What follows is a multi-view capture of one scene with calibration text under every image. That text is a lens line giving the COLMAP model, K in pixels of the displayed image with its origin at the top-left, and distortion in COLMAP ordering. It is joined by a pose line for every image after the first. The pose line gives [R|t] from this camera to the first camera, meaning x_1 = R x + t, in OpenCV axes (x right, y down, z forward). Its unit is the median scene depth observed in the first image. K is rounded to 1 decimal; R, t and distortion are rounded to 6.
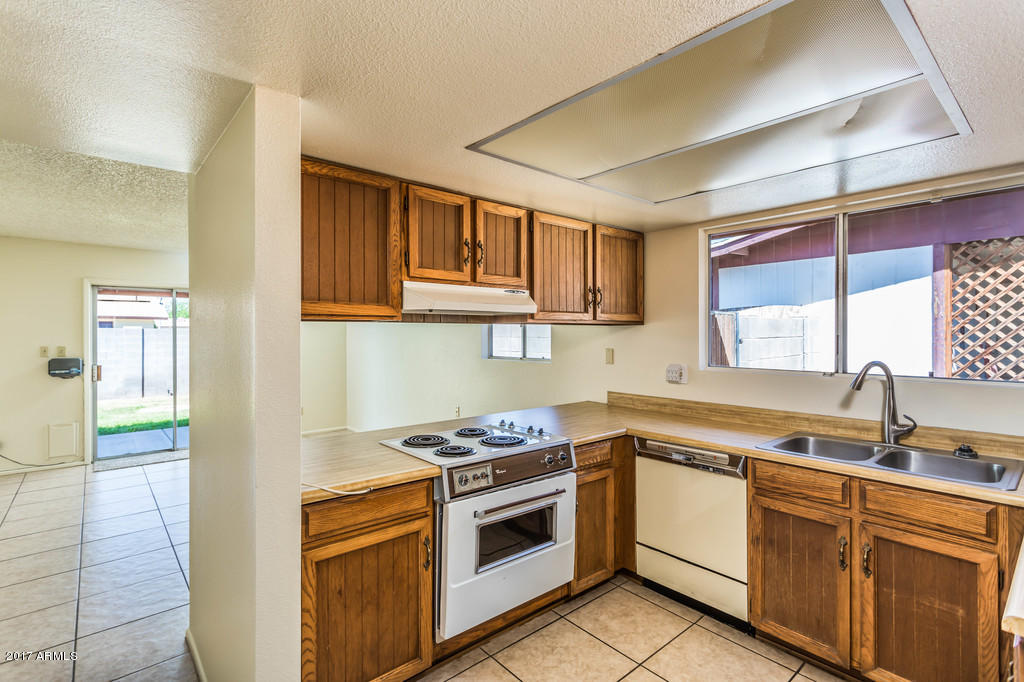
lens RADIAL K [[483.9, 0, 518.2], [0, 483.9, 337.3], [0, 0, 1]] dist [-0.002384, -0.000408]
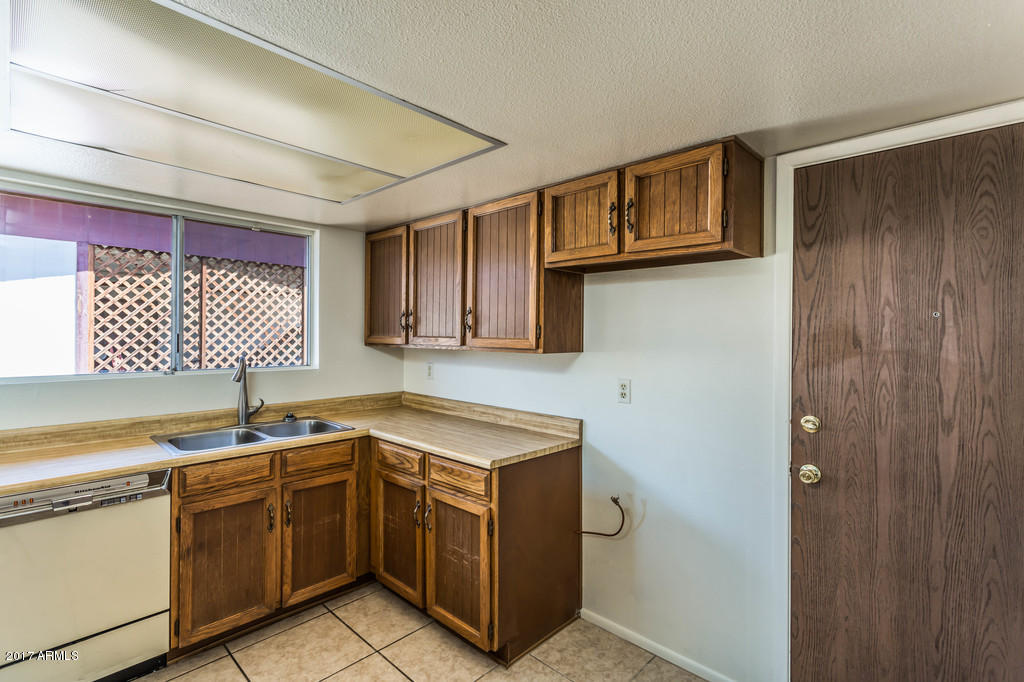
lens RADIAL K [[483.9, 0, 518.2], [0, 483.9, 337.3], [0, 0, 1]] dist [-0.002384, -0.000408]
pose [[-0.104630, -0.005924, 0.994494, -0.430544], [0.000804, 0.999981, 0.006042, -0.002659], [-0.994511, 0.001432, -0.104623, 0.391518]]
